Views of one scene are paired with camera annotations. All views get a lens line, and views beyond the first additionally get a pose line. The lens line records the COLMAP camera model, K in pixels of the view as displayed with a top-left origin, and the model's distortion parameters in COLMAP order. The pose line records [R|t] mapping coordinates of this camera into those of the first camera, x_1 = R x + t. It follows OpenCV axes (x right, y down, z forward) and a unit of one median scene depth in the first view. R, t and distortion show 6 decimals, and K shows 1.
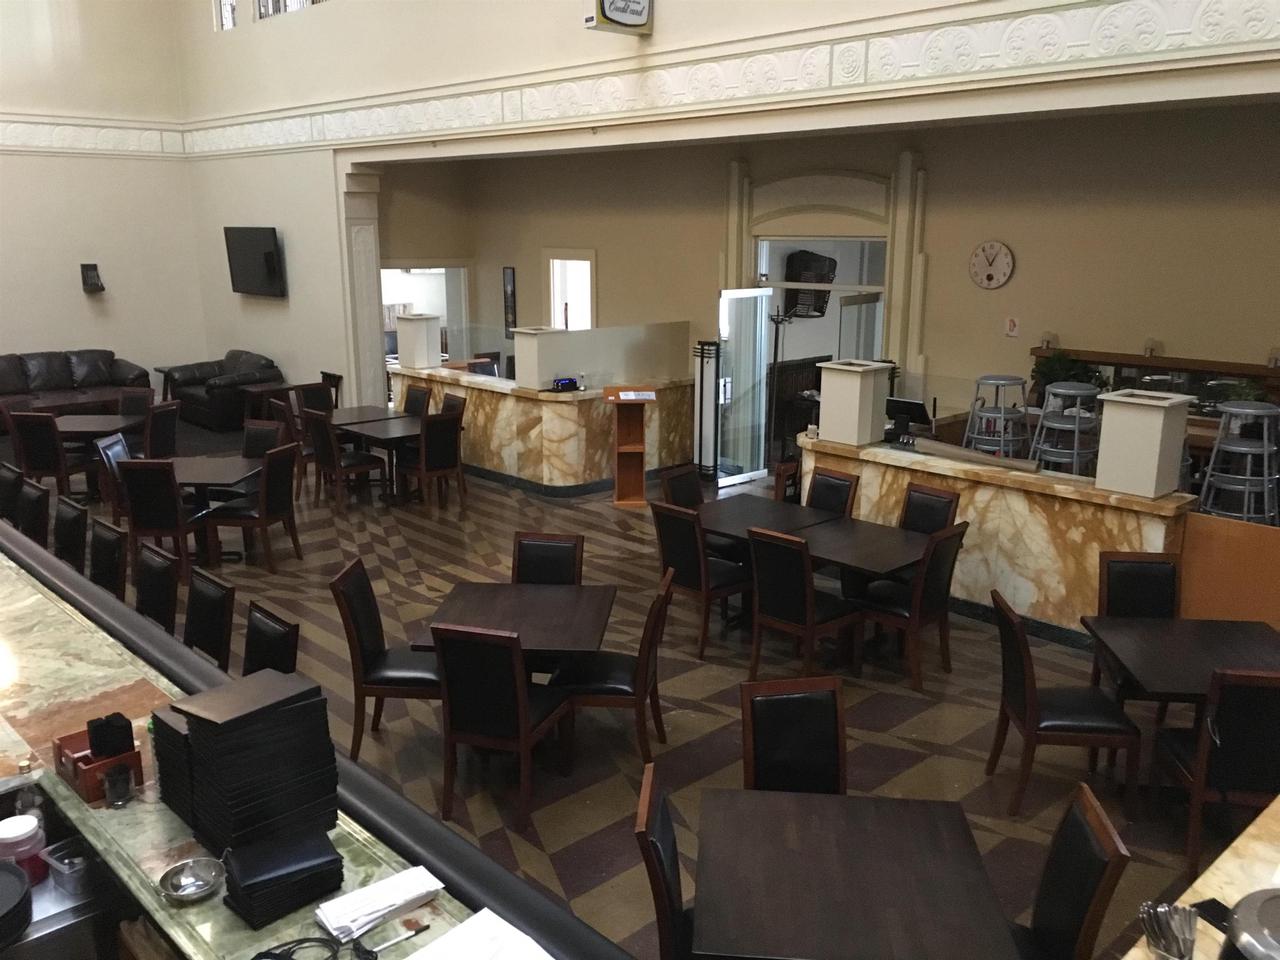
lens RADIAL K [[1077.7, 0, 640.2], [0, 1077.7, 480.6], [0, 0, 1]] dist [0.042123, -0.045953]
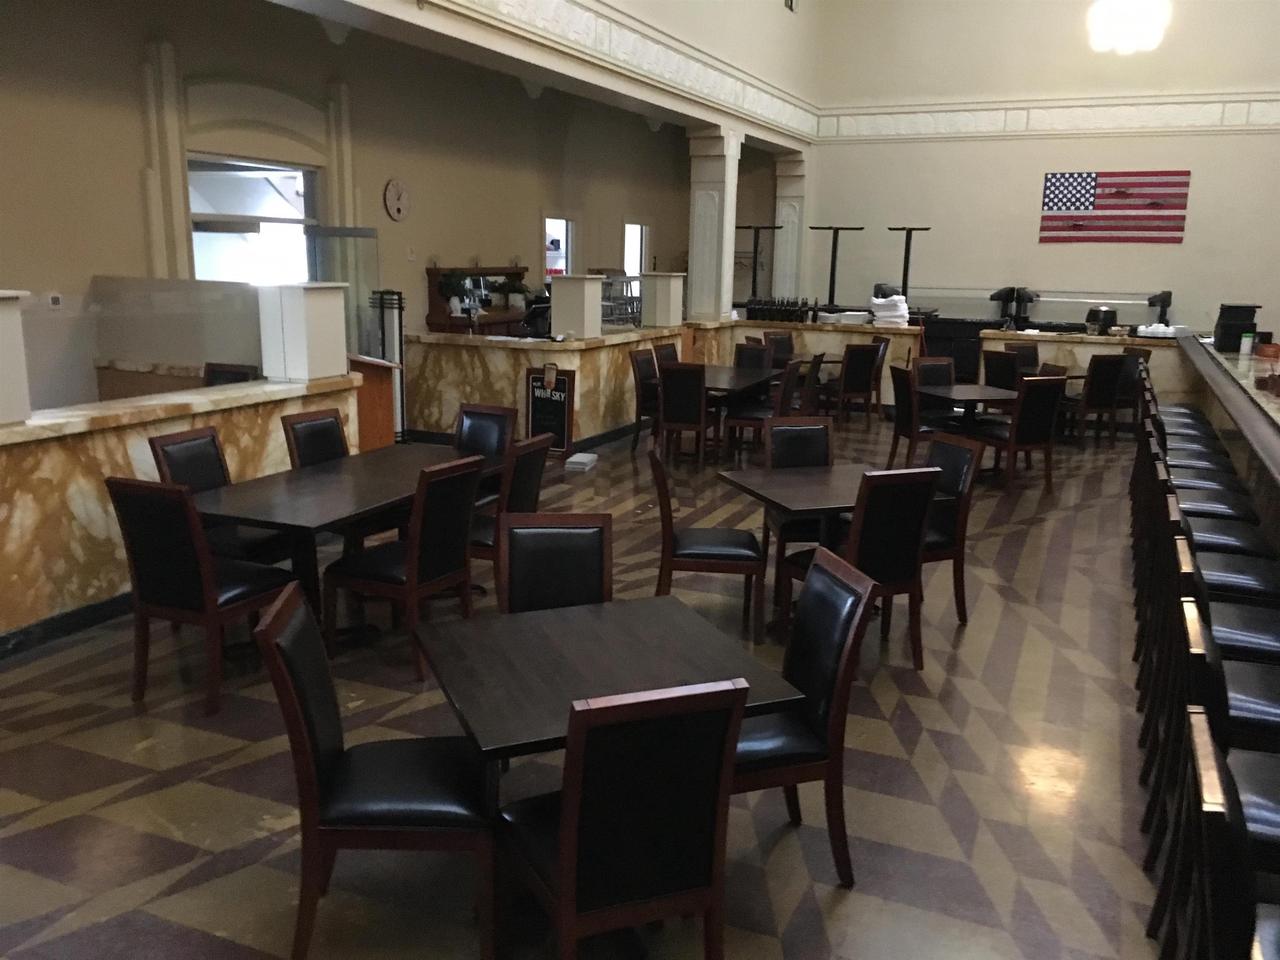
lens RADIAL K [[1077.7, 0, 640.1], [0, 1077.7, 481.9], [0, 0, 1]] dist [0.042123, -0.045953]
pose [[-0.381603, -0.199117, 0.902625, -0.859685], [0.200465, 0.935451, 0.291109, -0.200186], [-0.902327, 0.292032, -0.317055, 1.211266]]
